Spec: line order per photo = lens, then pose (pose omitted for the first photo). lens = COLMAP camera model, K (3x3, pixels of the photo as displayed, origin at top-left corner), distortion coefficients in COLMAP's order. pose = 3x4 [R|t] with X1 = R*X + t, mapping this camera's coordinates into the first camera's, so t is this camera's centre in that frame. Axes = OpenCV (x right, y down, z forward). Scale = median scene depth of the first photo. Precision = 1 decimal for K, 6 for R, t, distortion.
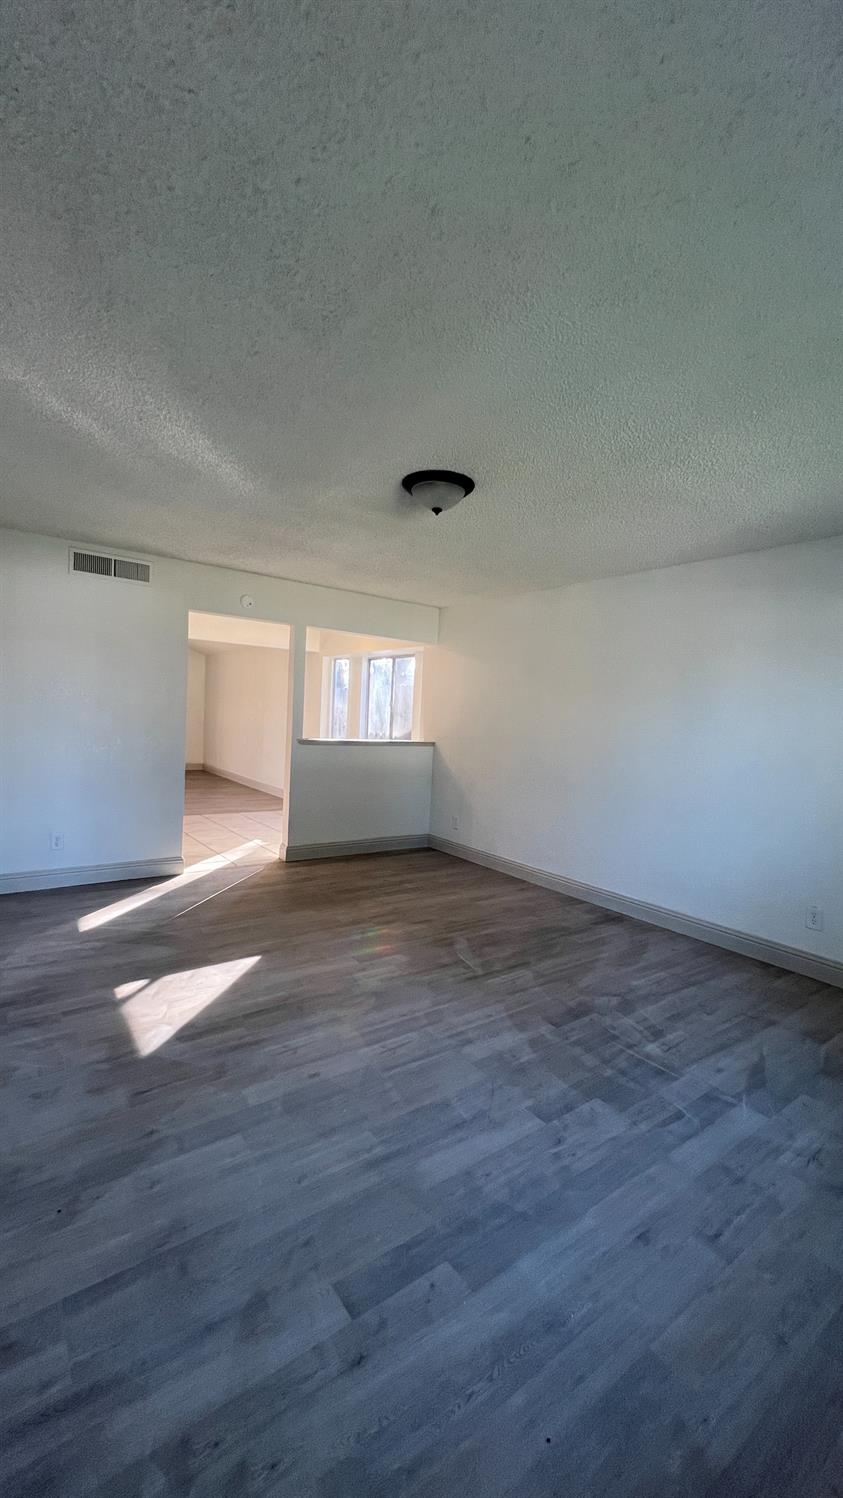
lens RADIAL K [[605.9, 0, 427.1], [0, 605.9, 754.6], [0, 0, 1]] dist [0.003941, -0.000519]
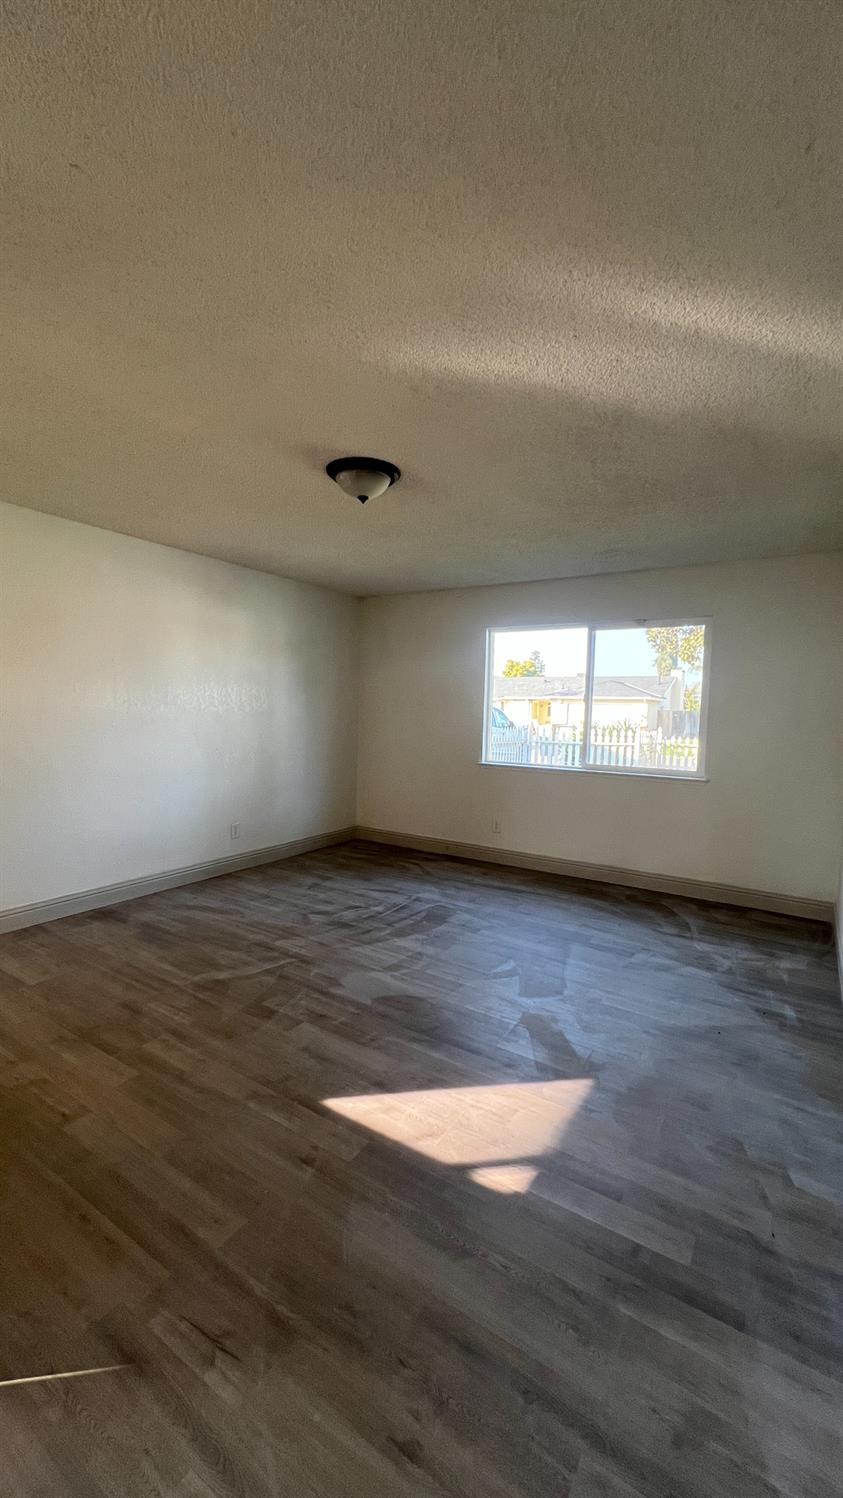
lens RADIAL K [[605.9, 0, 428.1], [0, 605.9, 754.9], [0, 0, 1]] dist [0.003941, -0.000519]
pose [[-0.362745, -0.127205, 0.923166, -0.896429], [0.017338, 0.989547, 0.143165, -0.110506], [-0.931727, 0.067939, -0.356747, 1.173662]]
